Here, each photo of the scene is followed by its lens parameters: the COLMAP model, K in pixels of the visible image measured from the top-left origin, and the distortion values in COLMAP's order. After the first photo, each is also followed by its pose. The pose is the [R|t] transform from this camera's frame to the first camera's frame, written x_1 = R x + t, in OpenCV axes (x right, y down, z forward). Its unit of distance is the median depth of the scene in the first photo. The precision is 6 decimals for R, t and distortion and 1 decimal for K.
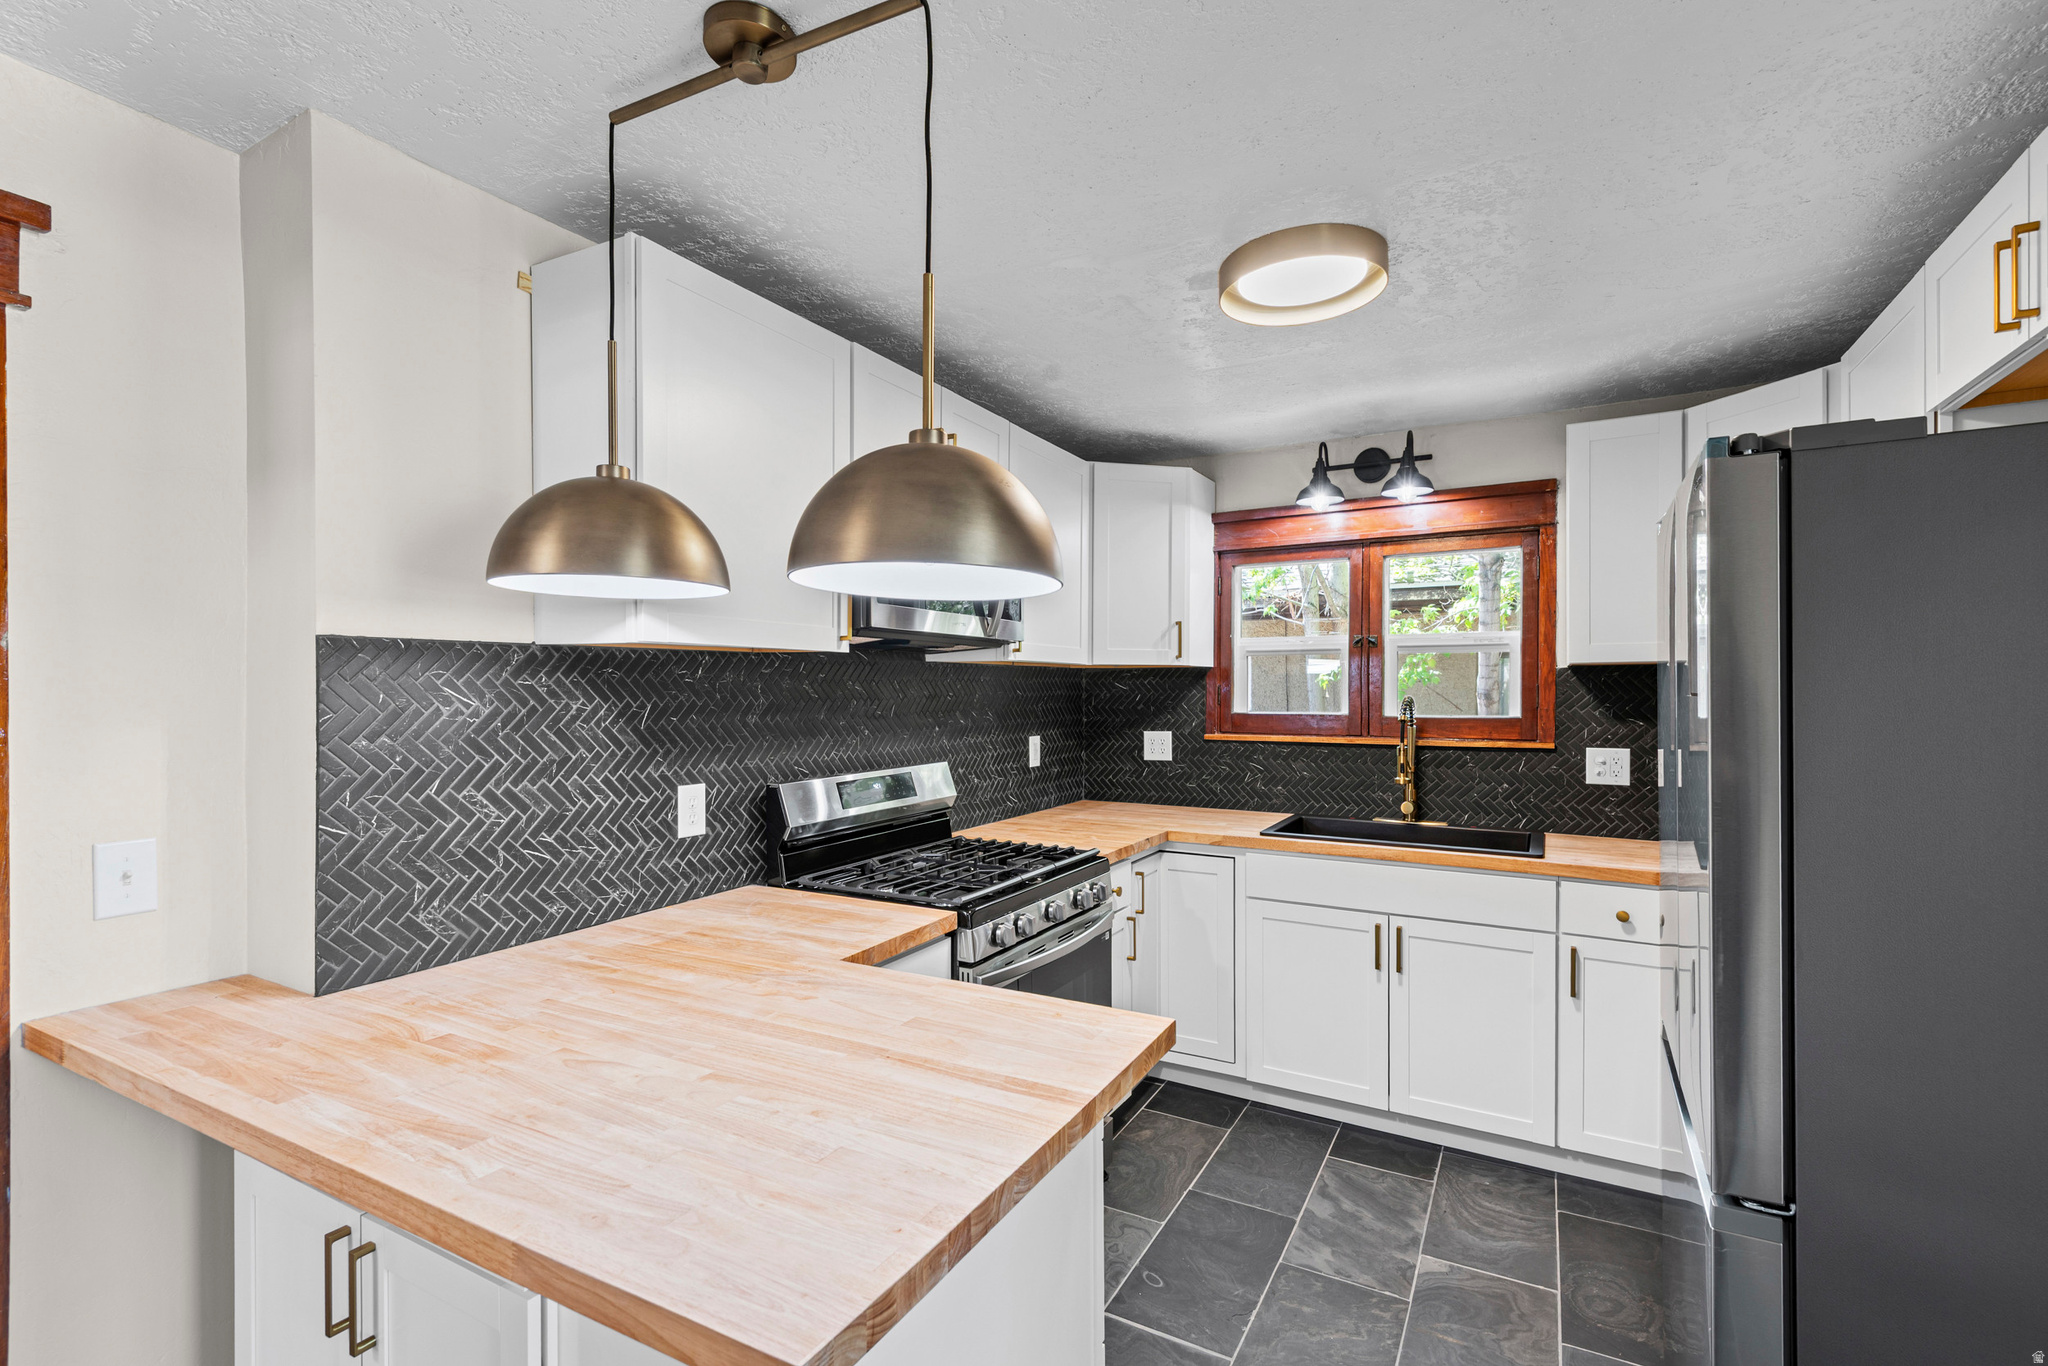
lens RADIAL K [[941.1, 0, 1036.1], [0, 941.1, 689.2], [0, 0, 1]] dist [0.018168, -0.005672]
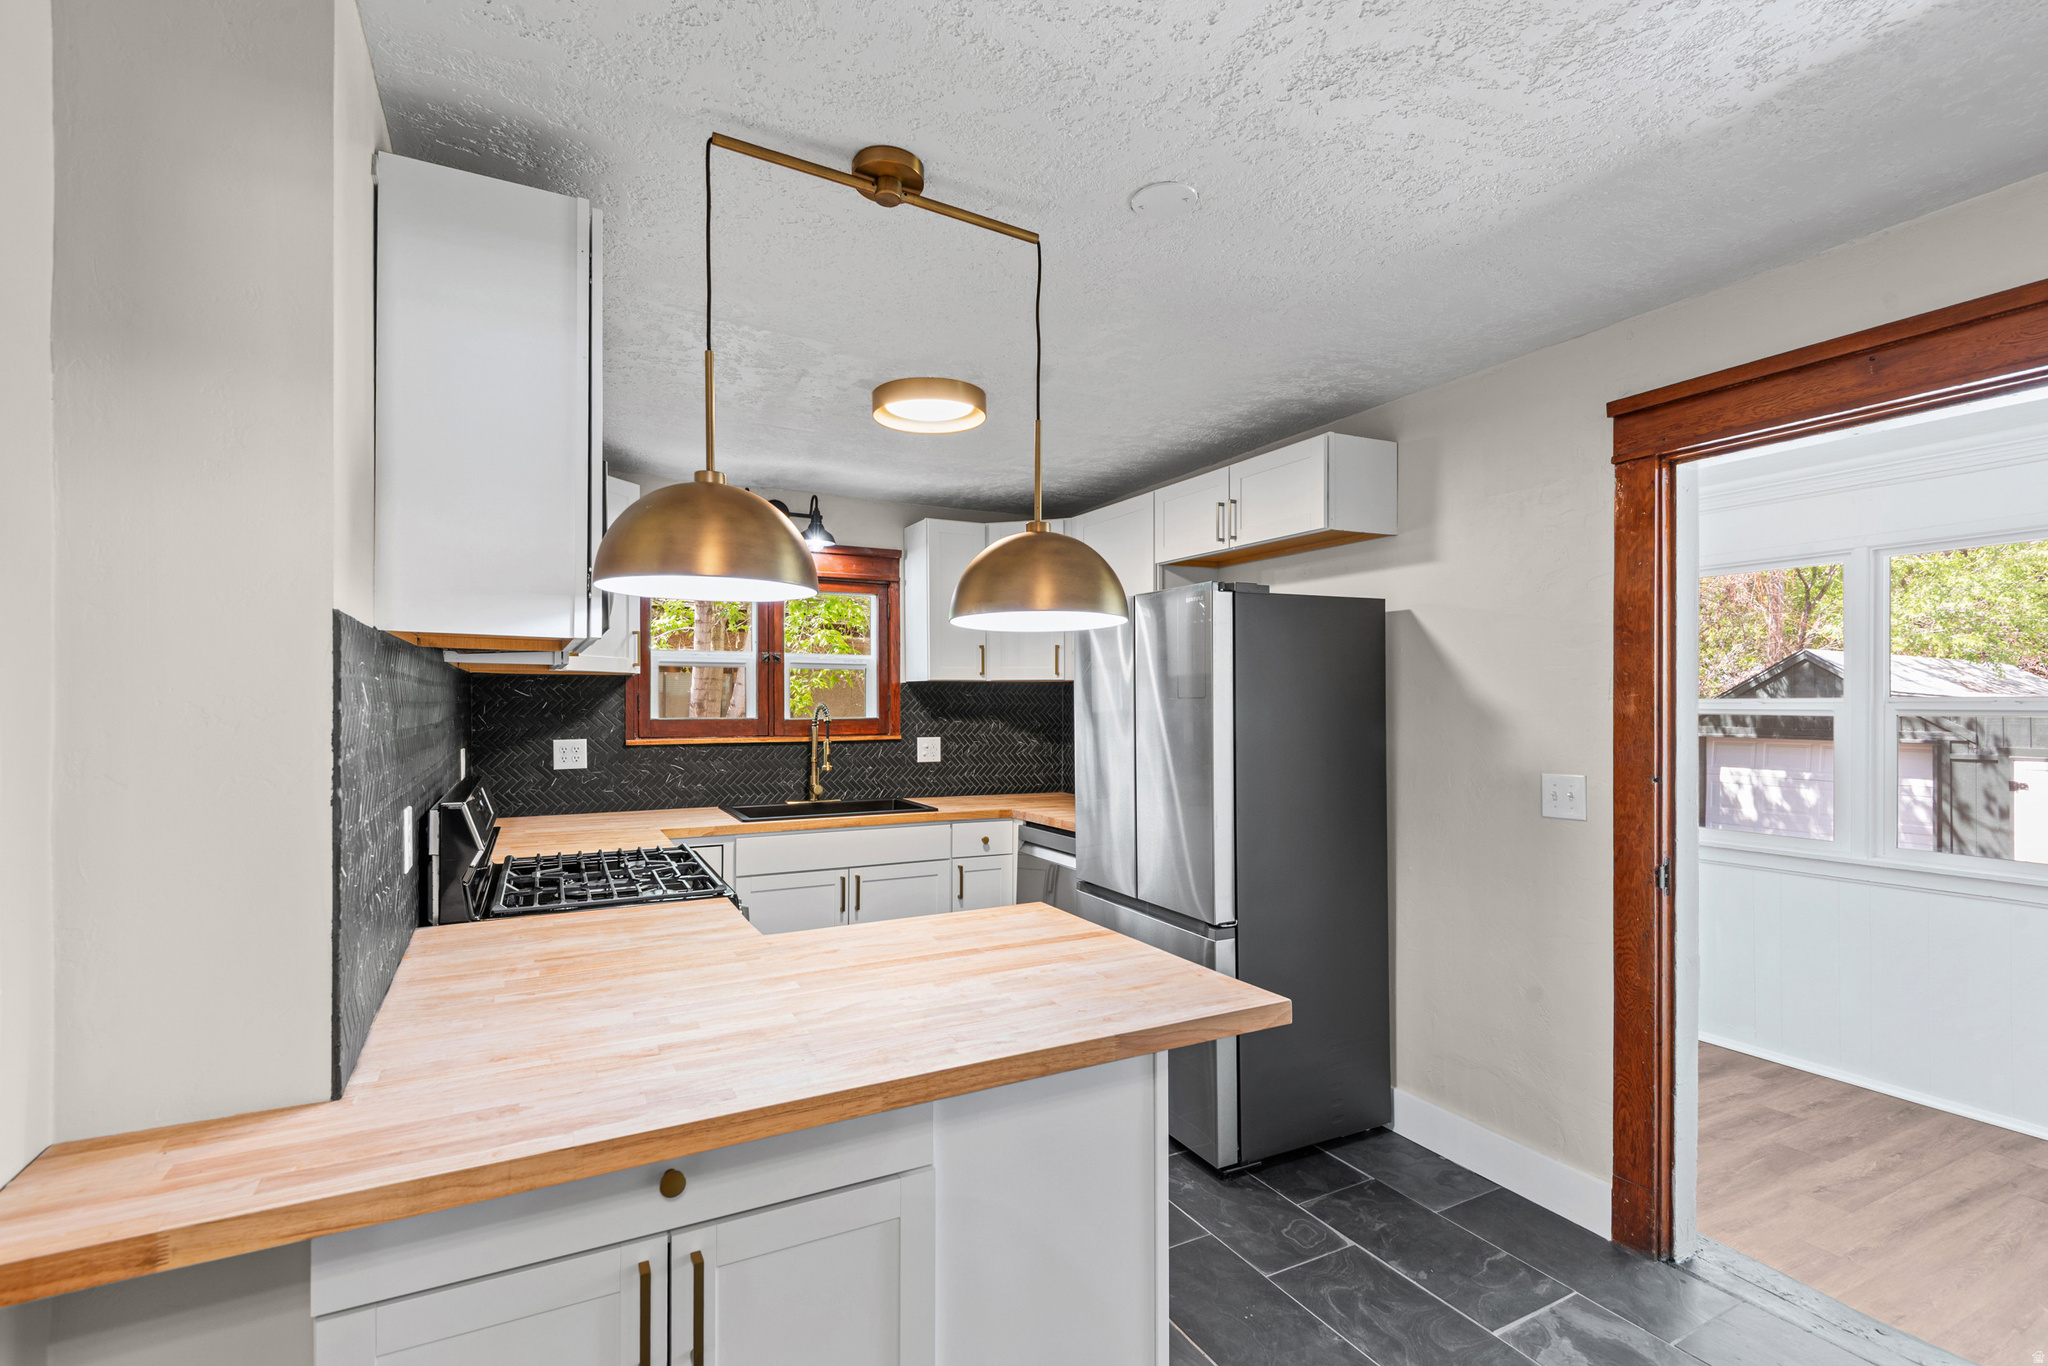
lens RADIAL K [[941.1, 0, 1022.2], [0, 941.1, 686.0], [0, 0, 1]] dist [0.018168, -0.005672]
pose [[0.545361, 0.014103, 0.838083, -0.846768], [-0.000454, 0.999863, -0.016530, 0.009408], [-0.838201, 0.008634, 0.545293, 0.112775]]
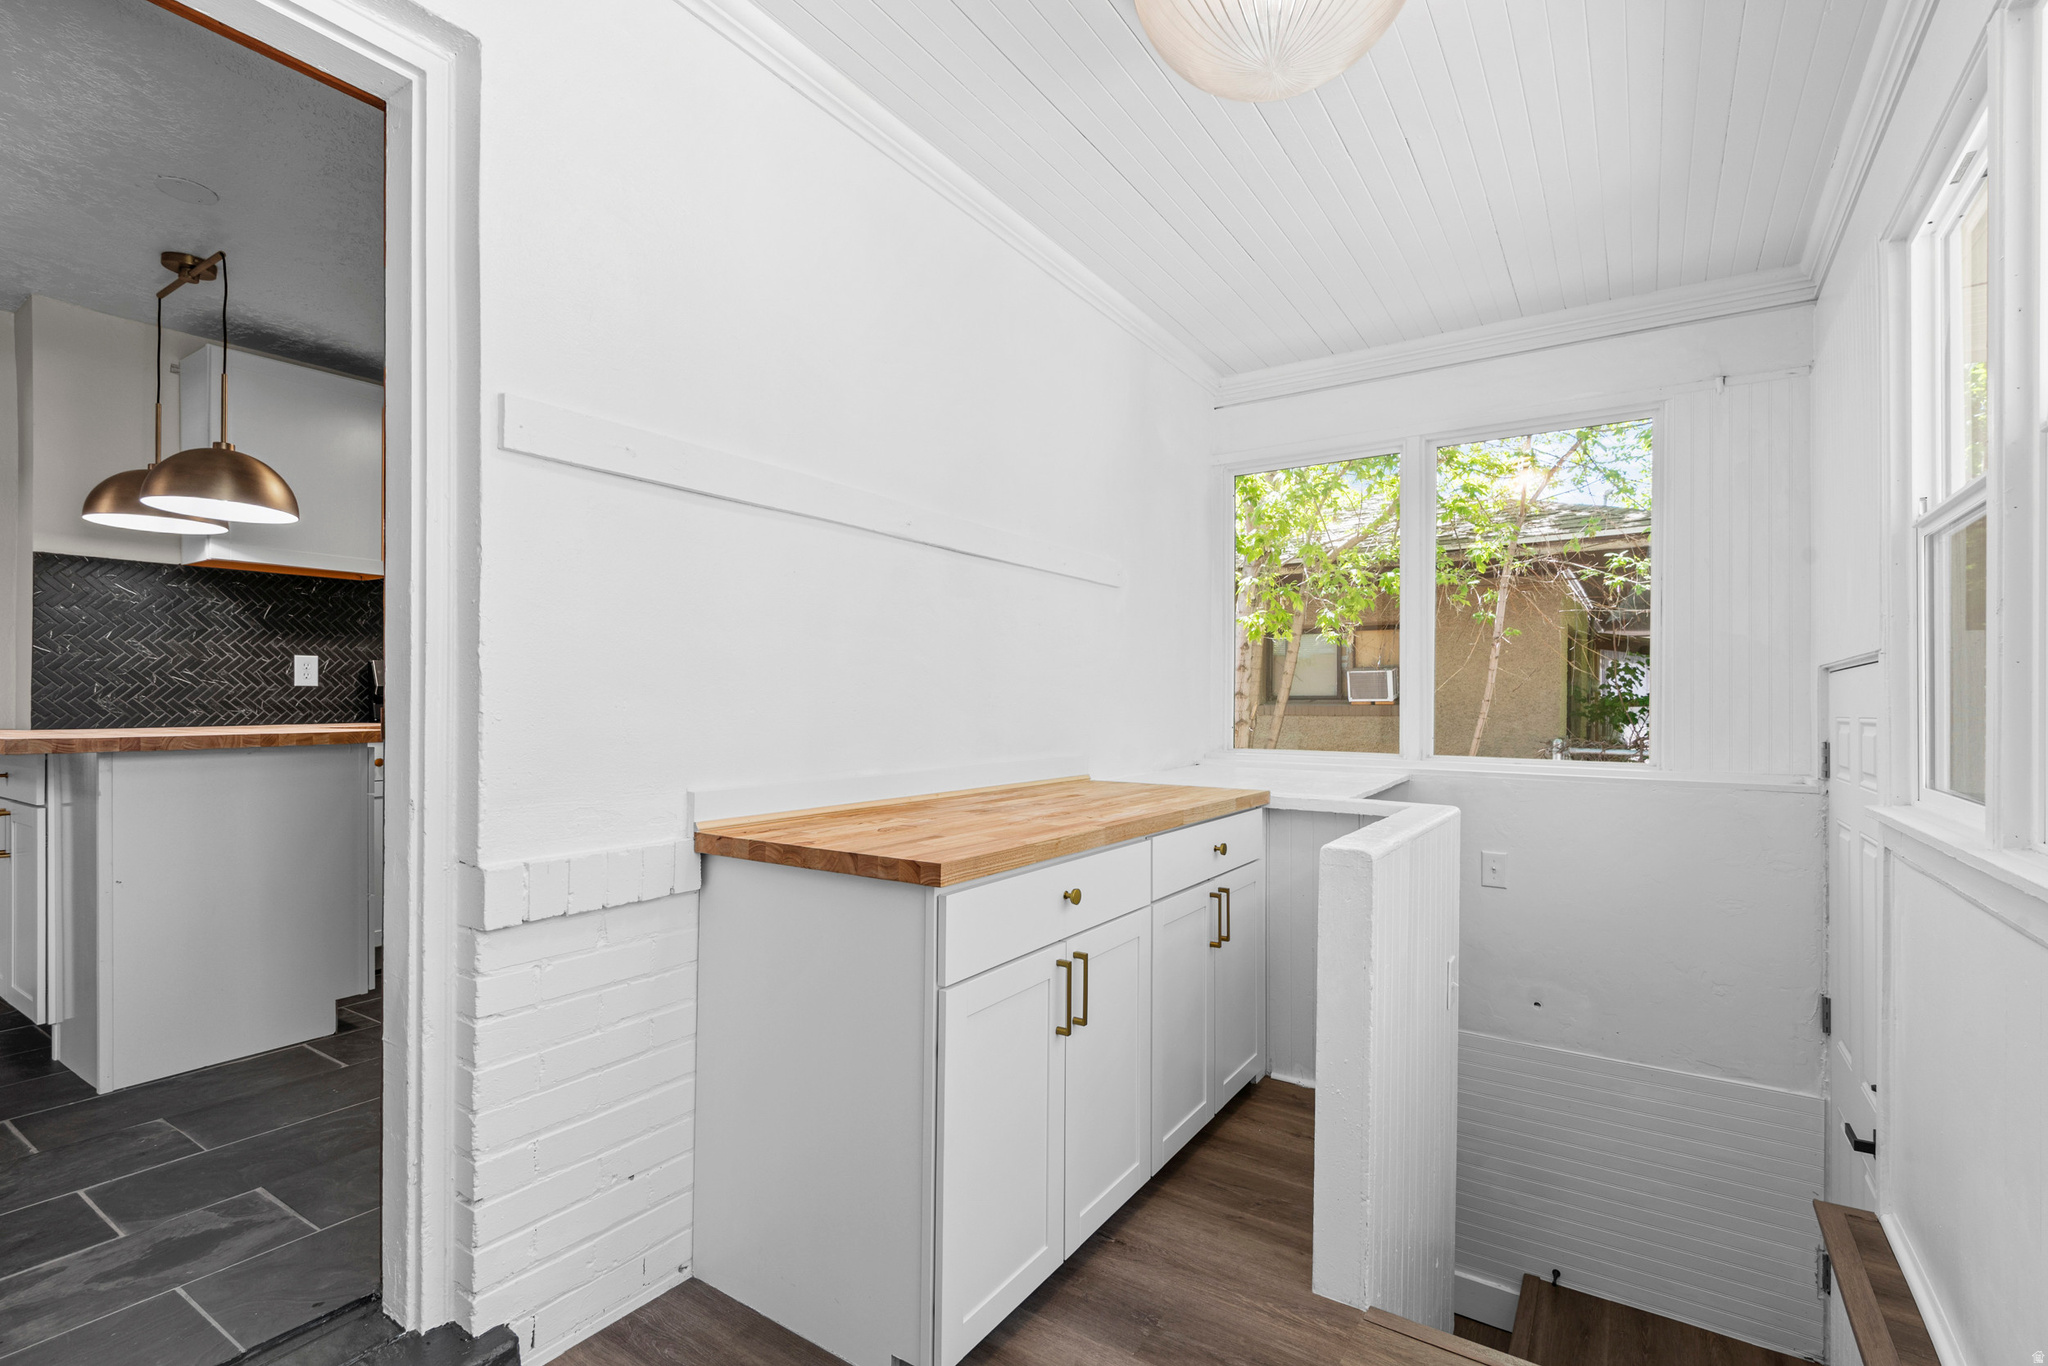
lens RADIAL K [[941.1, 0, 1010.5], [0, 941.1, 692.1], [0, 0, 1]] dist [0.018168, -0.005672]
pose [[0.995953, -0.003419, -0.089807, 1.152989], [0.002458, 0.999938, -0.010816, 0.207462], [0.089838, 0.010551, 0.995900, -0.640987]]
